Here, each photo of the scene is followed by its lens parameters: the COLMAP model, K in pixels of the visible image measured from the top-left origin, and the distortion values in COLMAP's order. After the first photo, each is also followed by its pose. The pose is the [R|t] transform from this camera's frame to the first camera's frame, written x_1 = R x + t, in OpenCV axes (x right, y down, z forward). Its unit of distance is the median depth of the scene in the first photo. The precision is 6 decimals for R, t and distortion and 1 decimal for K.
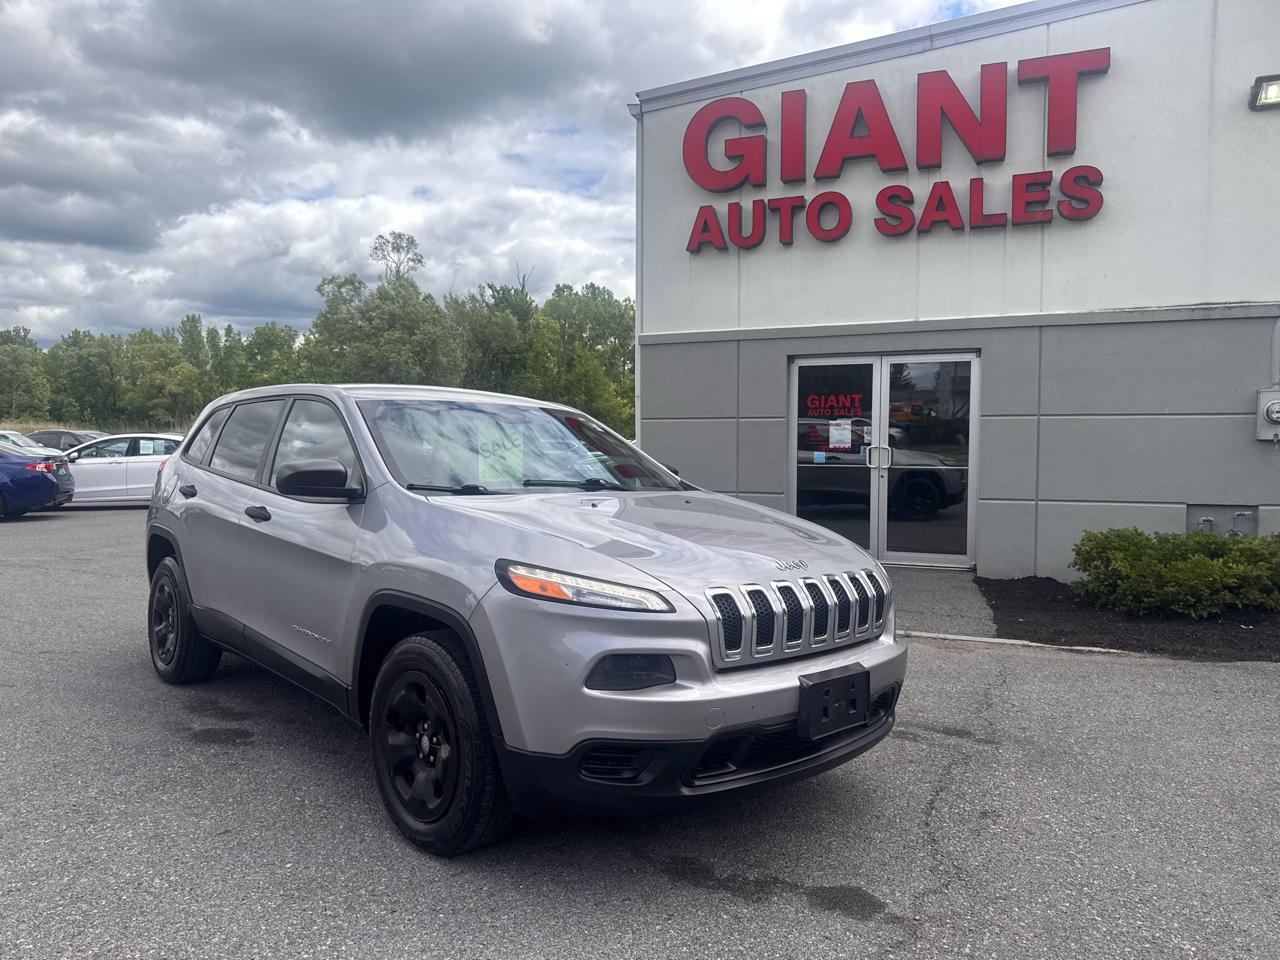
lens RADIAL K [[922.9, 0, 634.1], [0, 922.9, 478.0], [0, 0, 1]] dist [0.002487, -0.005355]
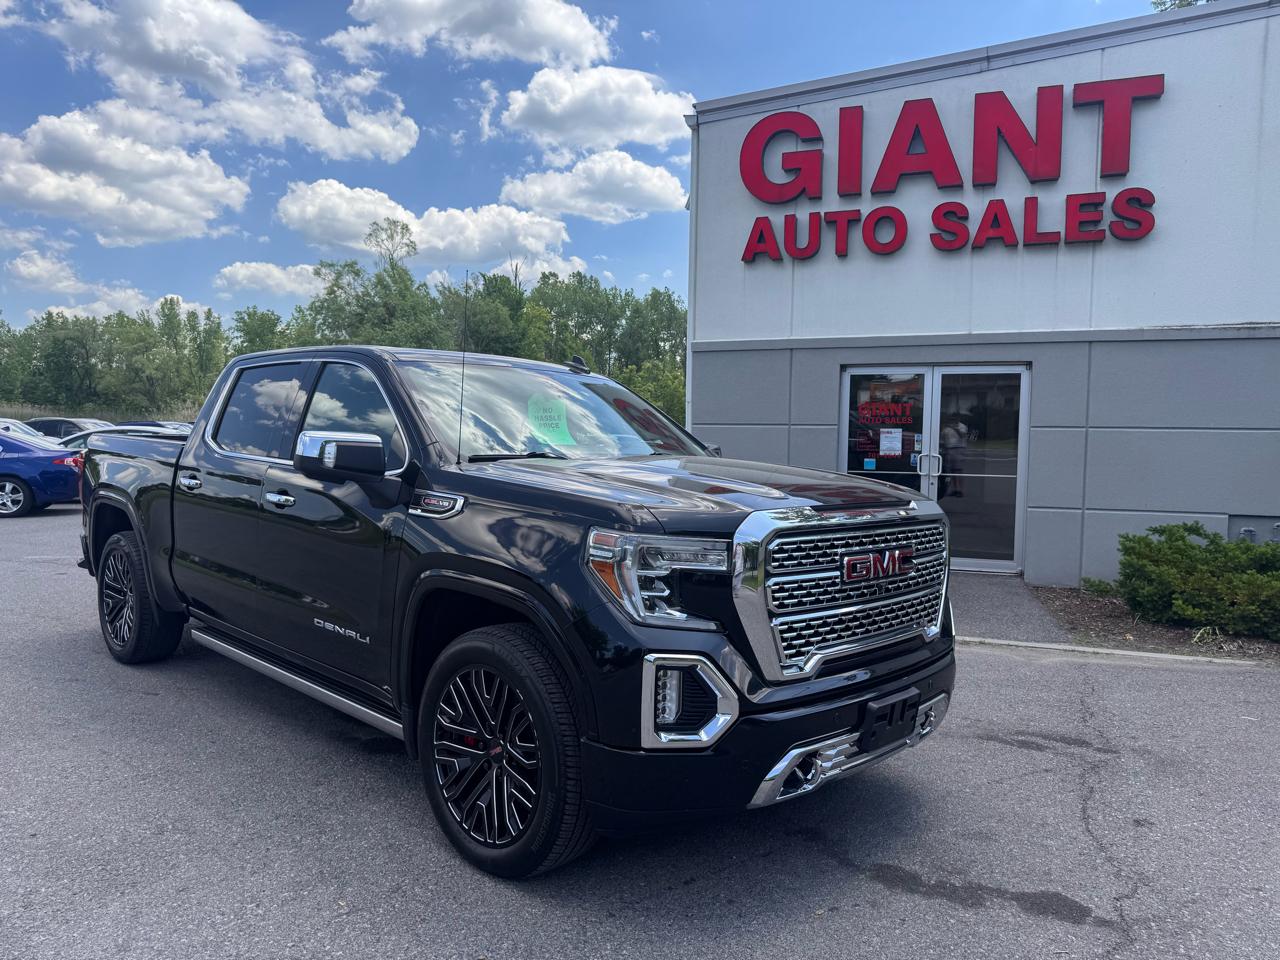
lens RADIAL K [[923.2, 0, 642.3], [0, 923.2, 480.6], [0, 0, 1]] dist [0.000709, -0.003890]
pose [[0.999572, 0.008280, 0.028065, -0.089317], [-0.008687, 0.999858, 0.014414, -0.018373], [-0.027942, -0.014651, 0.999502, -0.024347]]
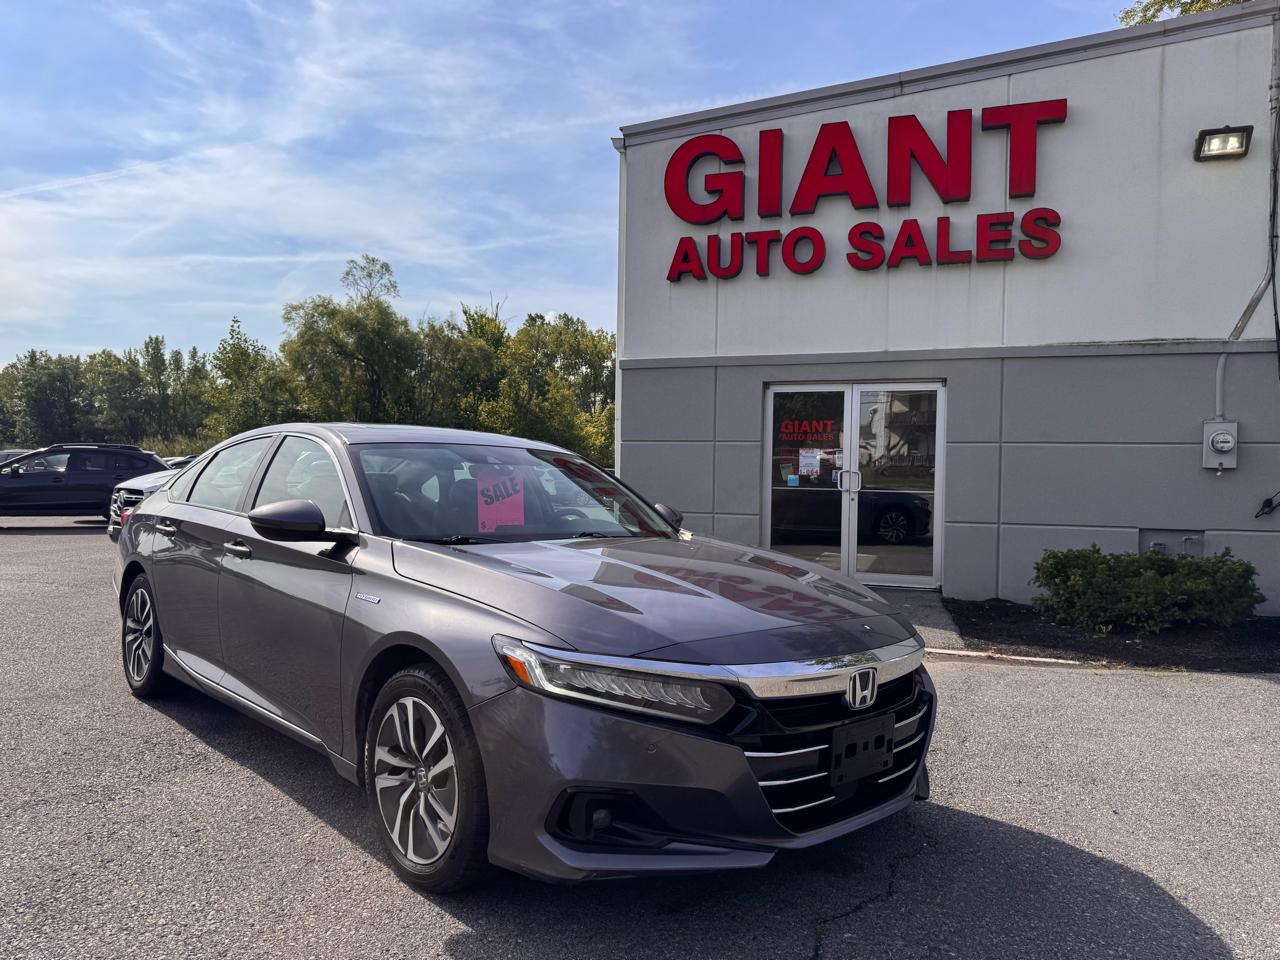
lens RADIAL K [[924.6, 0, 642.6], [0, 924.6, 481.8], [0, 0, 1]] dist [0.001432, -0.006601]
pose [[0.998967, 0.013886, 0.043274, -0.012949], [-0.012598, 0.999473, -0.029909, 0.012972], [-0.043666, 0.029333, 0.998615, -0.028567]]
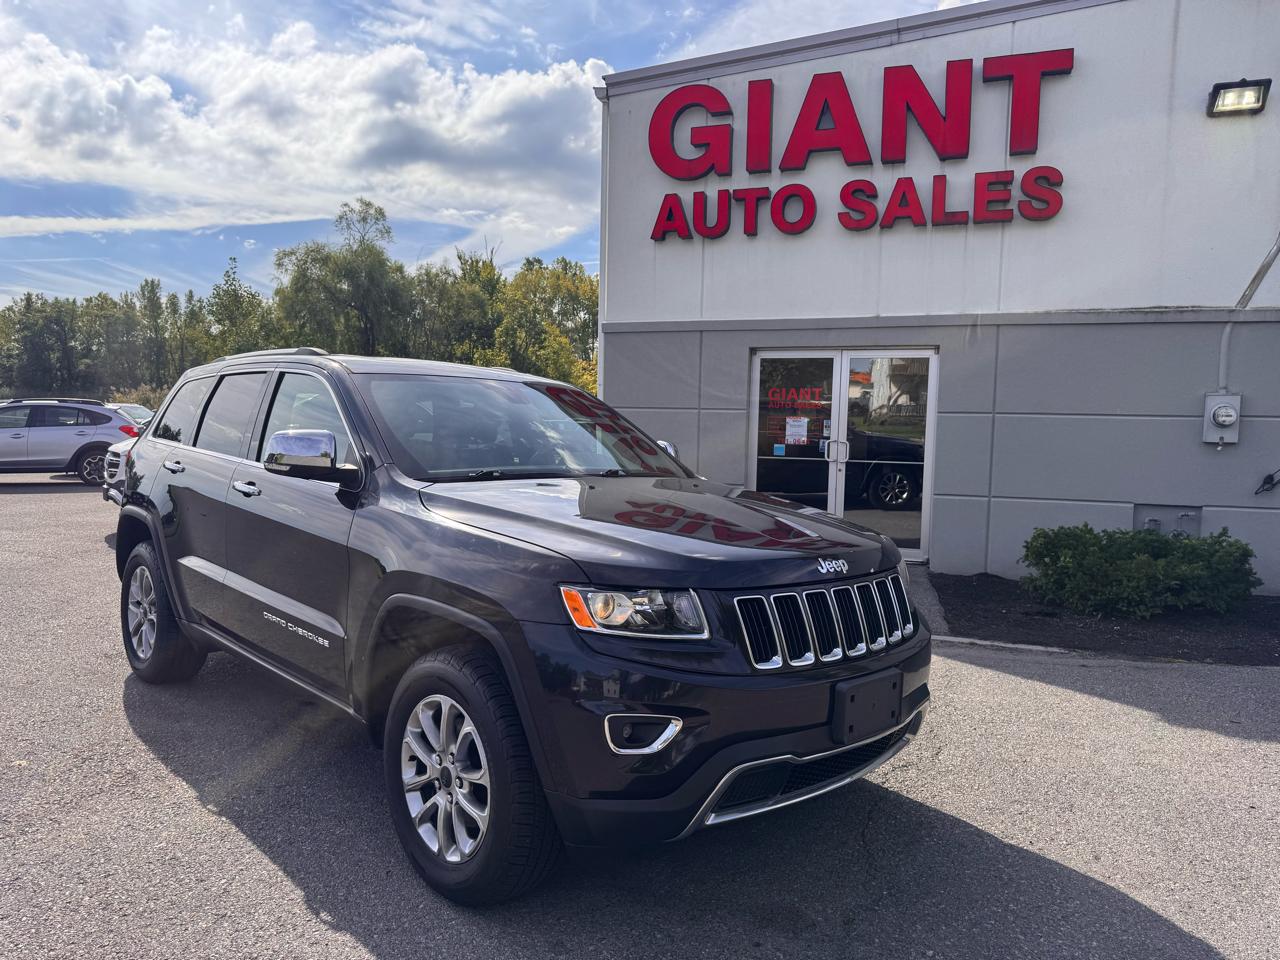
lens RADIAL K [[923.2, 0, 635.5], [0, 923.2, 483.6], [0, 0, 1]] dist [-0.000409, -0.003419]
pose [[0.999157, 0.015457, 0.038026, 0.007949], [-0.016630, 0.999390, 0.030724, -0.014898], [-0.037528, -0.031330, 0.998804, 0.001878]]
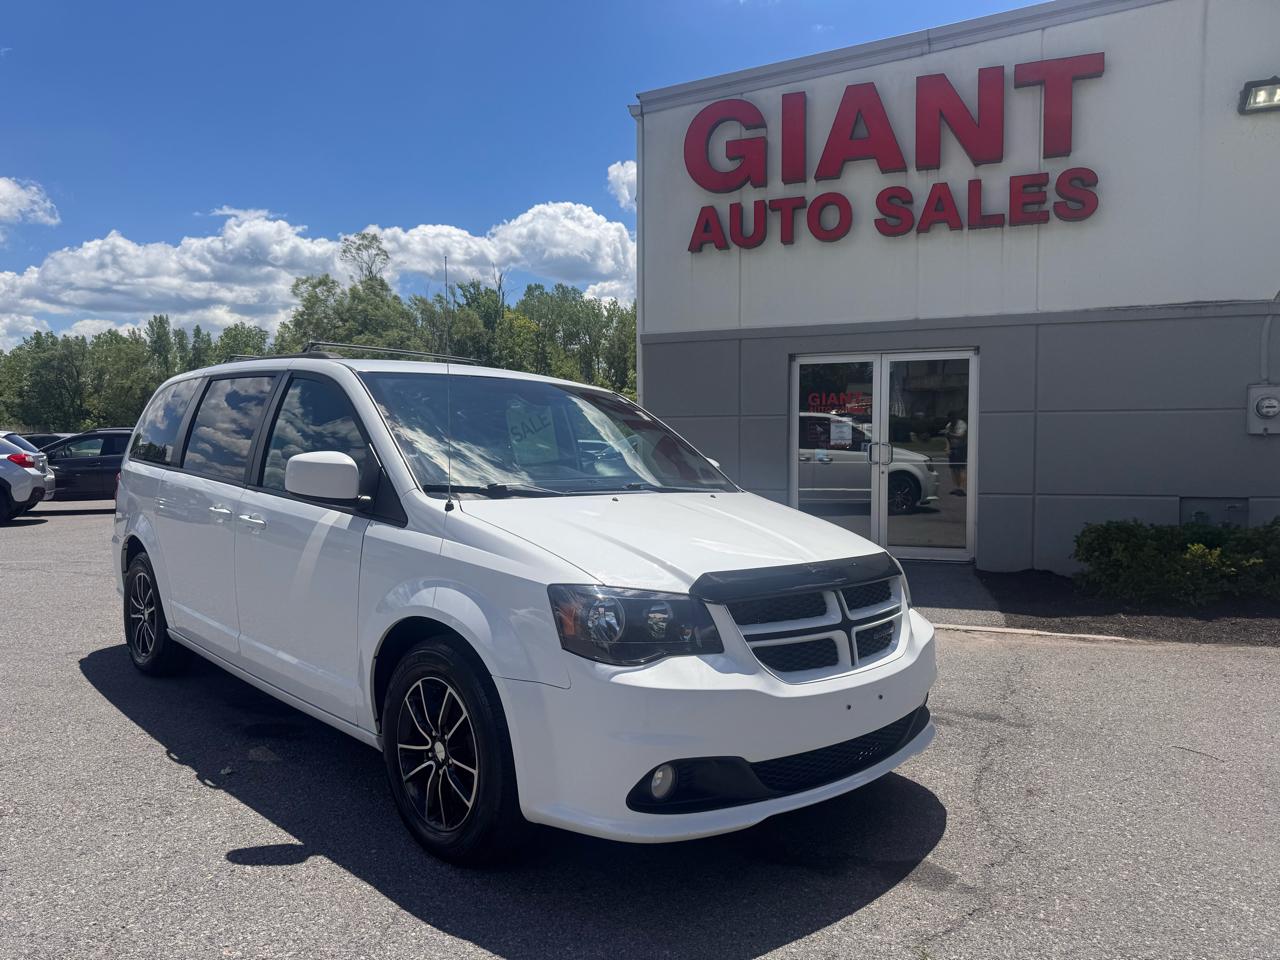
lens RADIAL K [[923.2, 0, 635.5], [0, 923.2, 483.6], [0, 0, 1]] dist [-0.000409, -0.003419]
pose [[0.999552, -0.007748, 0.028910, -0.035297], [0.007561, 0.999950, 0.006580, 0.002165], [-0.028960, -0.006358, 0.999560, -0.009979]]
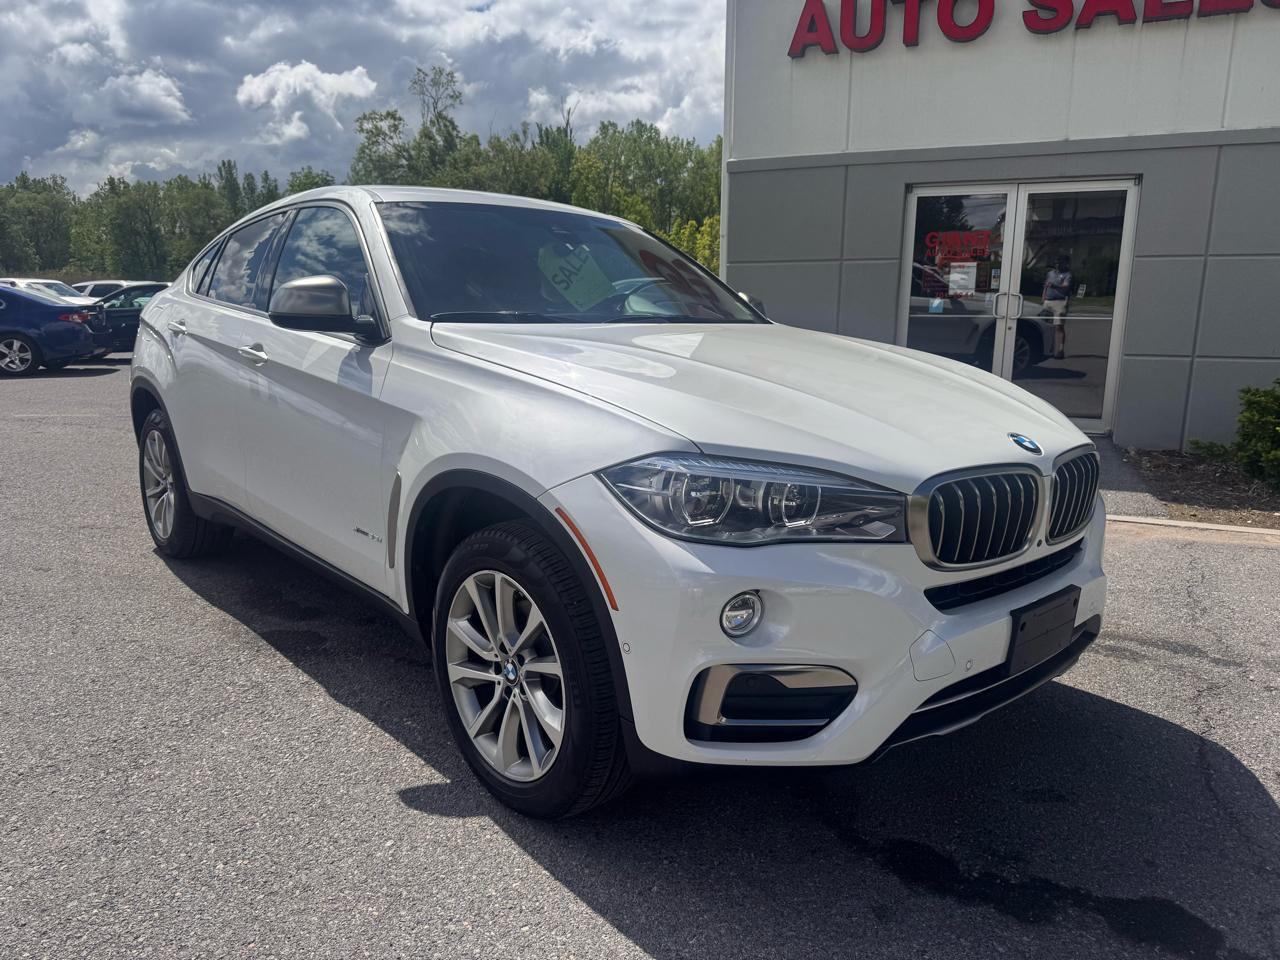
lens RADIAL K [[929.2, 0, 632.7], [0, 929.2, 492.7], [0, 0, 1]] dist [-0.011854, 0.000541]
pose [[0.998805, 0.009940, -0.047851, -0.045212], [-0.001539, 0.985008, 0.172501, 0.001251], [0.048848, -0.172221, 0.983846, 0.099937]]
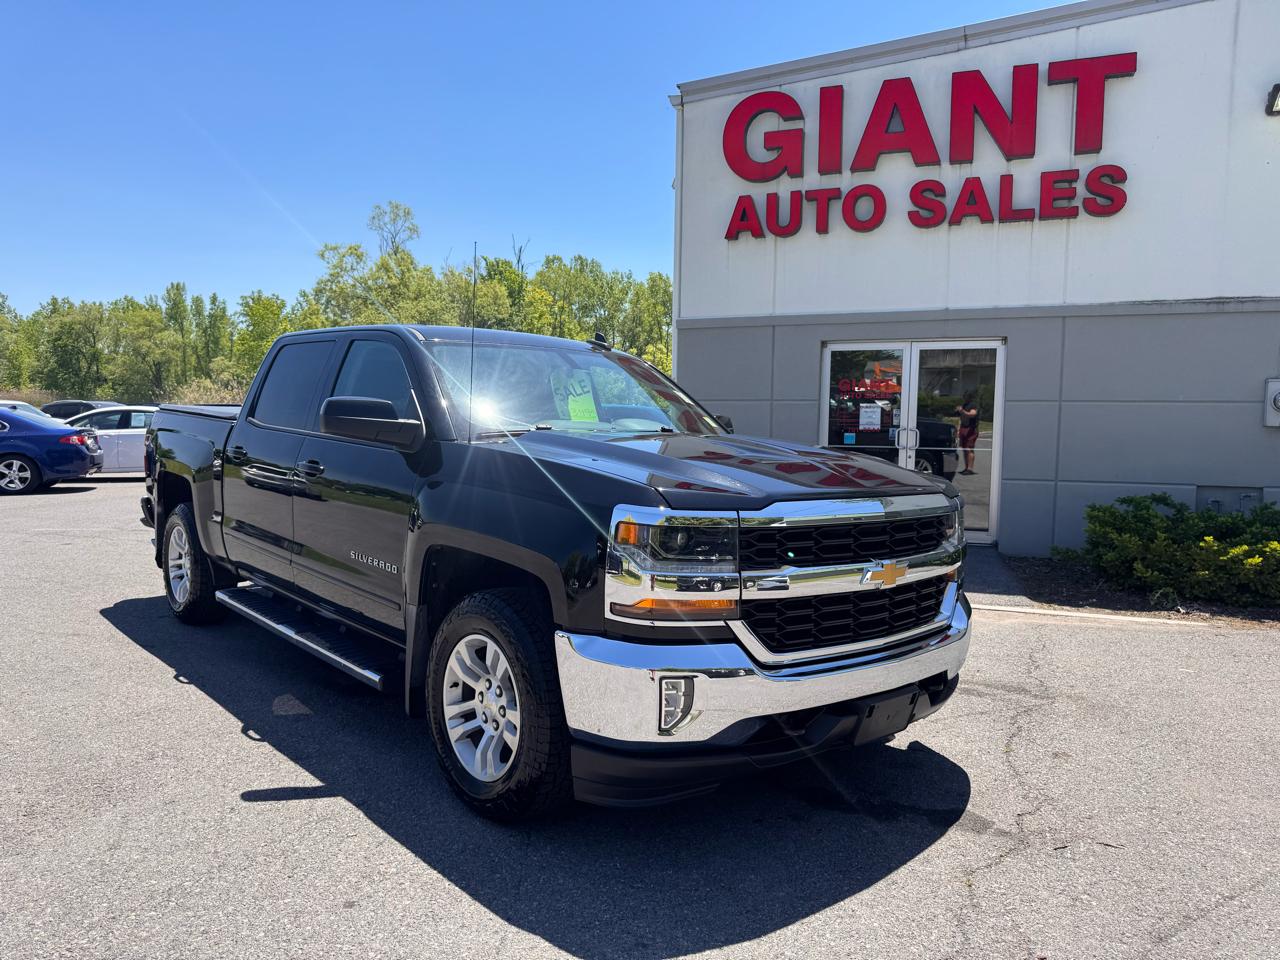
lens RADIAL K [[923.2, 0, 635.5], [0, 923.2, 483.6], [0, 0, 1]] dist [-0.000409, -0.003419]
pose [[0.999853, 0.006539, 0.015833, -0.065193], [-0.007092, 0.999357, 0.035161, -0.006093], [-0.015593, -0.035268, 0.999256, -0.055250]]
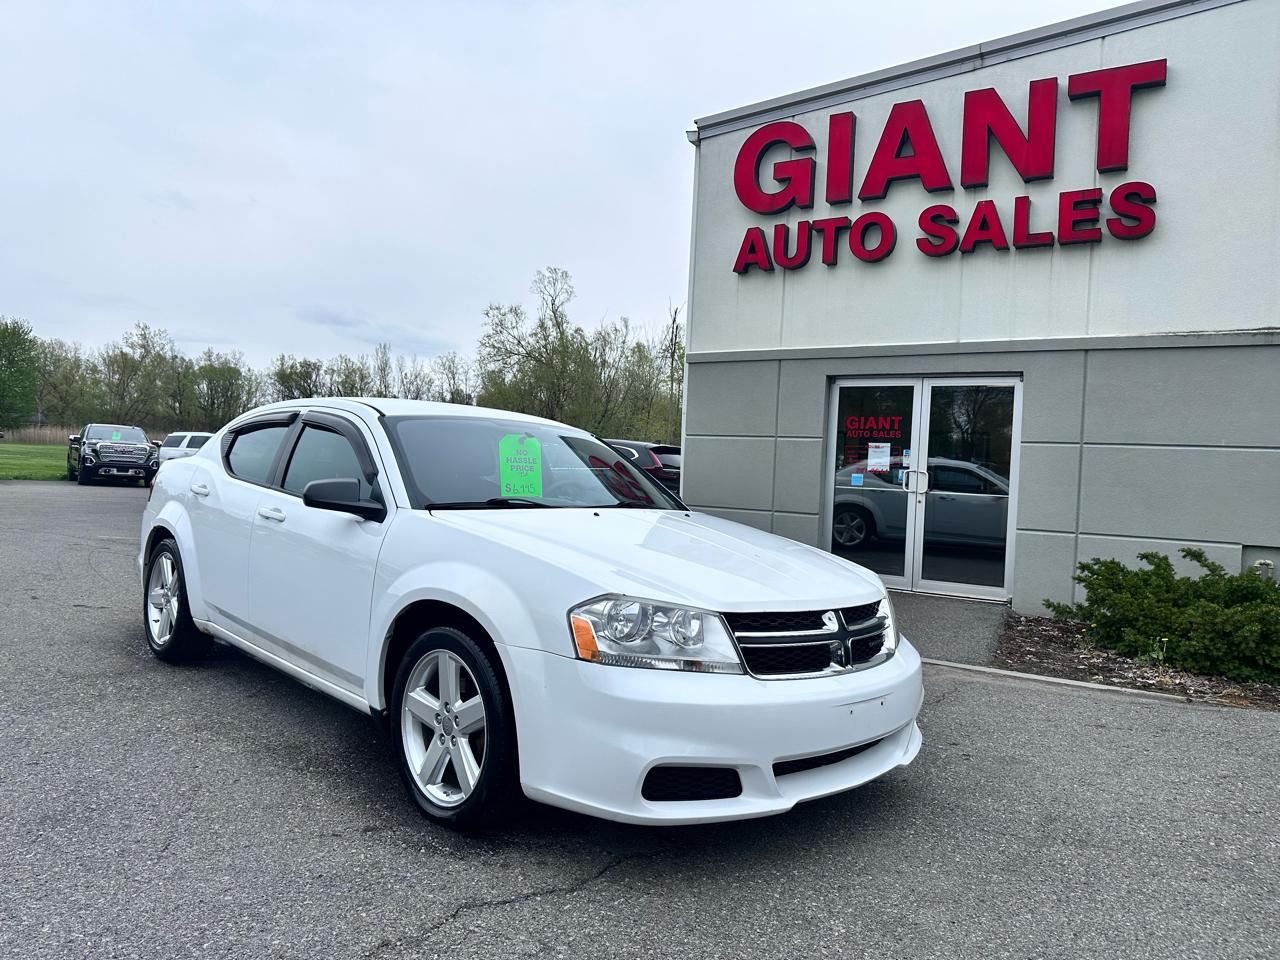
lens RADIAL K [[915.2, 0, 631.3], [0, 915.2, 475.7], [0, 0, 1]] dist [0.006587, -0.011904]
pose [[0.983759, 0.045042, -0.173753, 0.145879], [-0.051758, 0.998070, -0.034314, 0.020797], [0.171872, 0.042750, 0.984191, -0.002131]]
